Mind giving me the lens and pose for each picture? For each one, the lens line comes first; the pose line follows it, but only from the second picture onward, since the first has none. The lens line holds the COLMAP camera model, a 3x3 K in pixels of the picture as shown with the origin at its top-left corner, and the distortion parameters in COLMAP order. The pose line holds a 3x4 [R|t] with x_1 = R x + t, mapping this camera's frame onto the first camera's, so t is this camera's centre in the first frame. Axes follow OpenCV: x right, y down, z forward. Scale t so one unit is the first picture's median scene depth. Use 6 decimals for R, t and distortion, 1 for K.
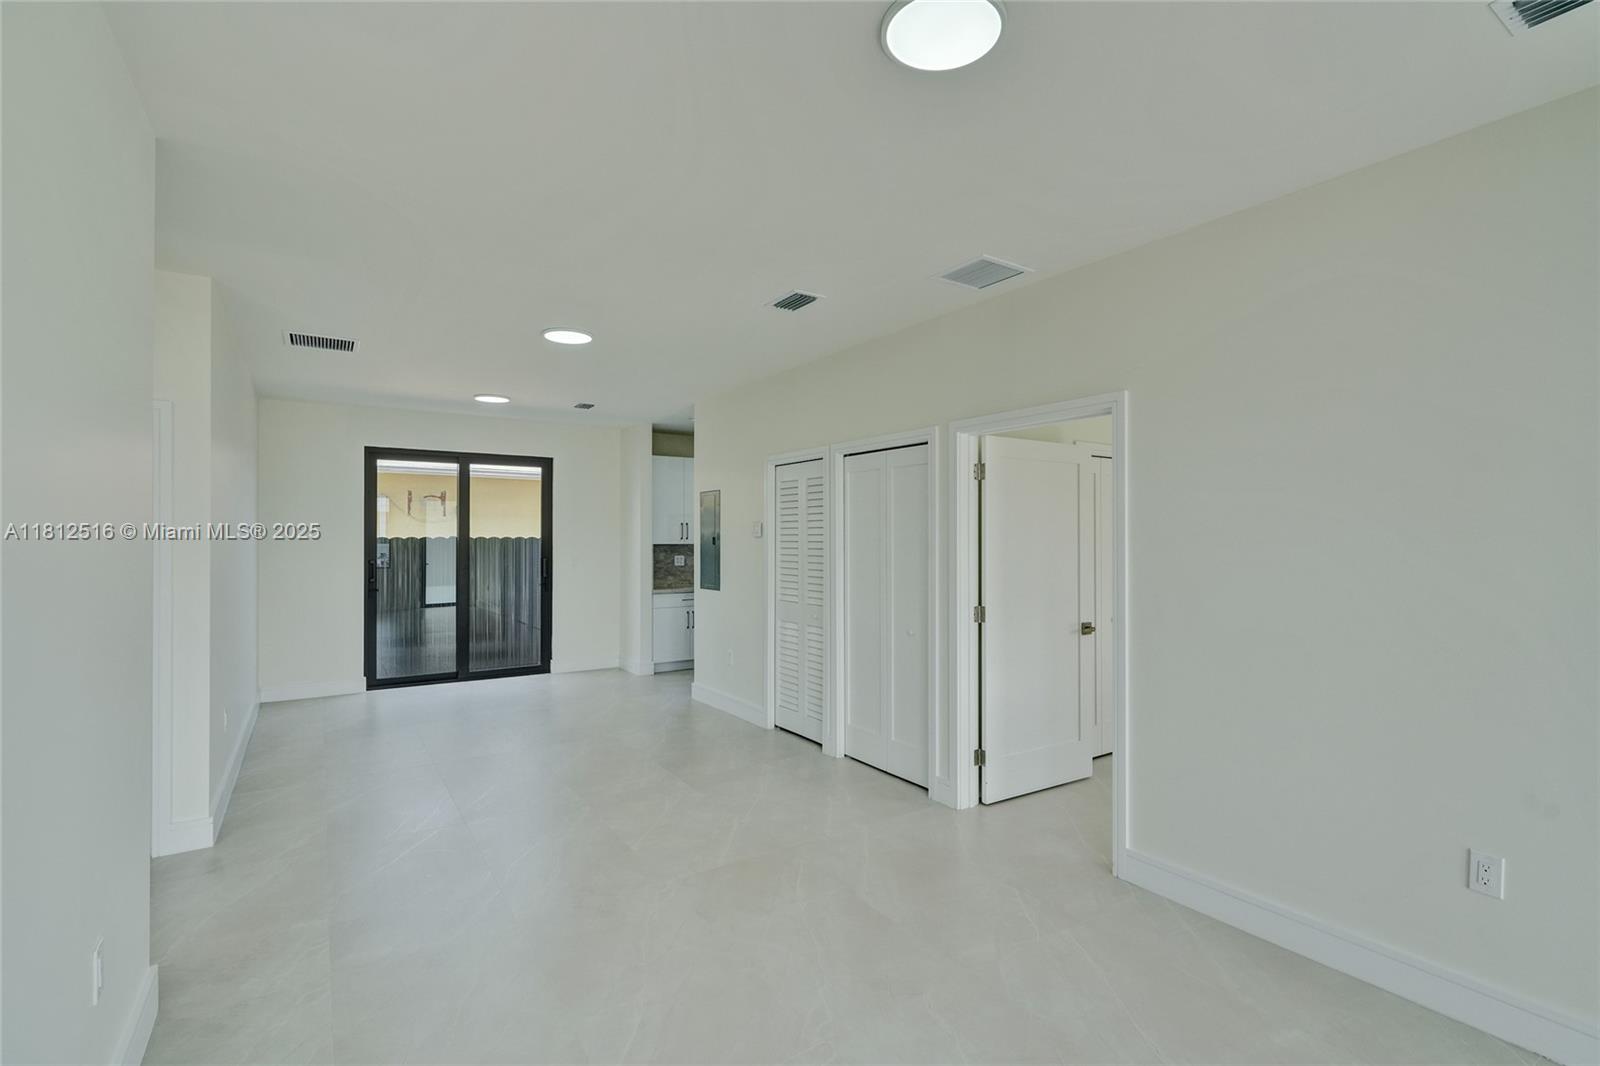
lens RADIAL K [[736.0, 0, 807.9], [0, 736.0, 530.6], [0, 0, 1]] dist [-0.009773, 0.000205]
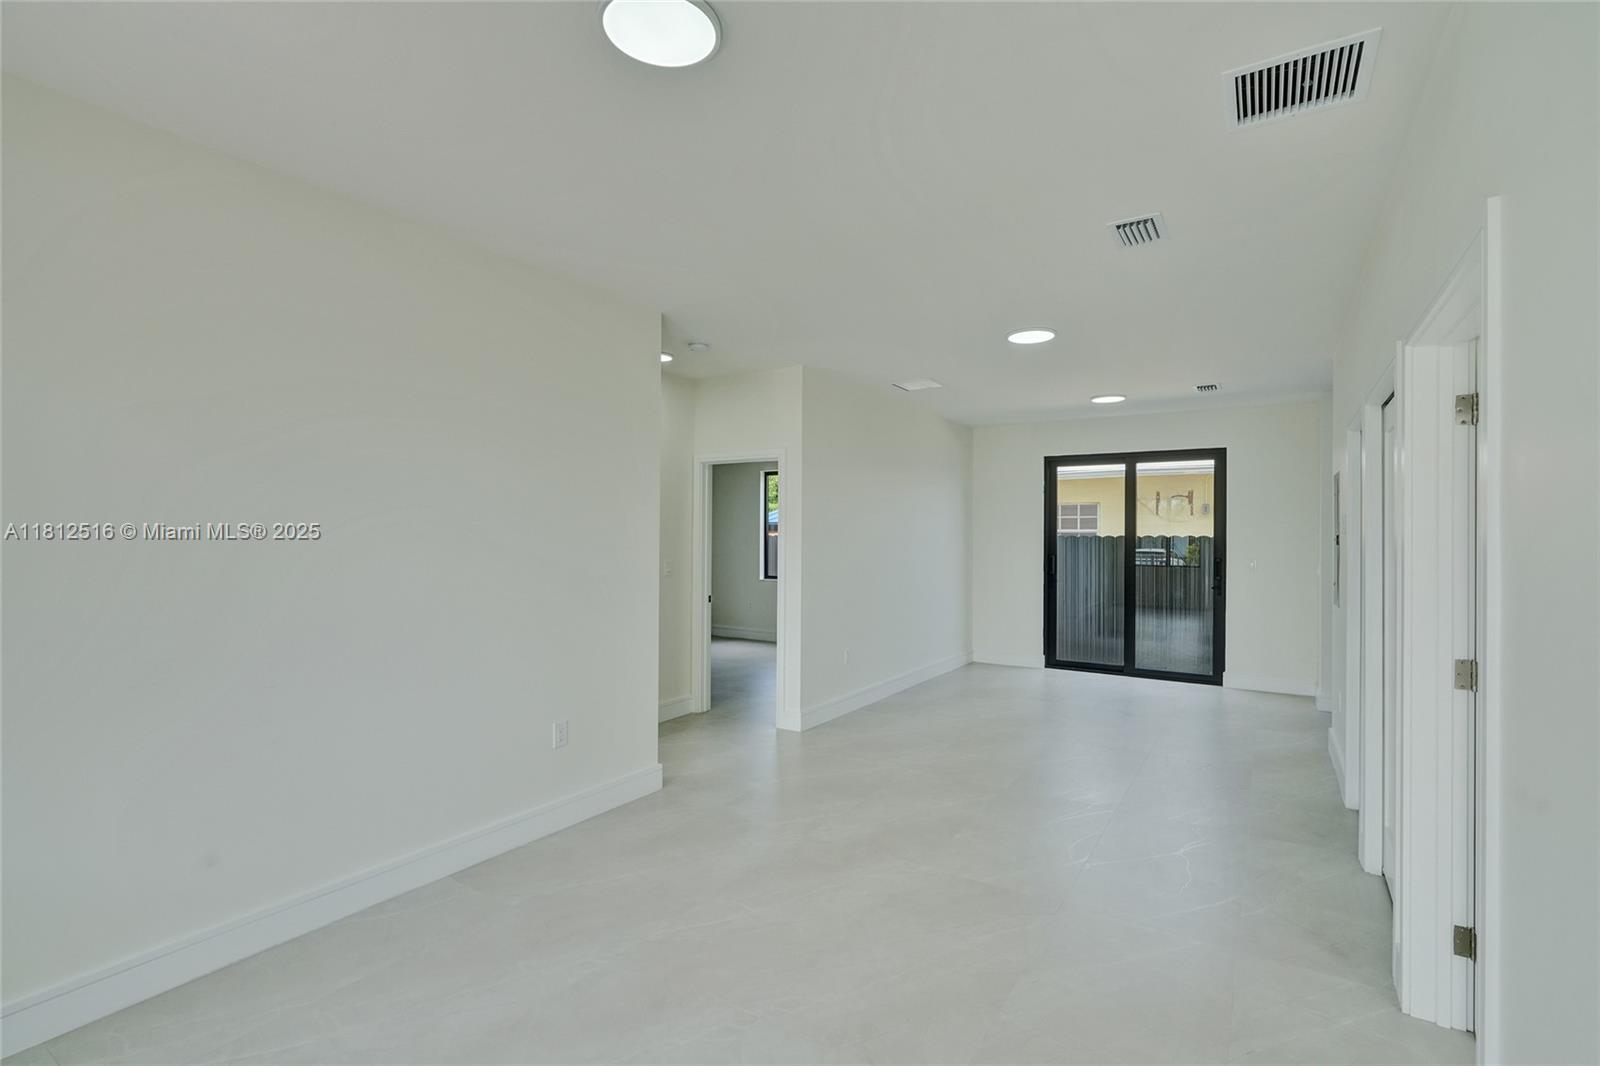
lens RADIAL K [[719.6, 0, 800.0], [0, 719.6, 533.0], [0, 0, 1]] dist [-0.002924, 0.001288]
pose [[0.389177, -0.000765, -0.921163, 0.275726], [0.003222, 0.999995, 0.000531, 0.003391], [0.921157, -0.003174, 0.389177, 0.187201]]
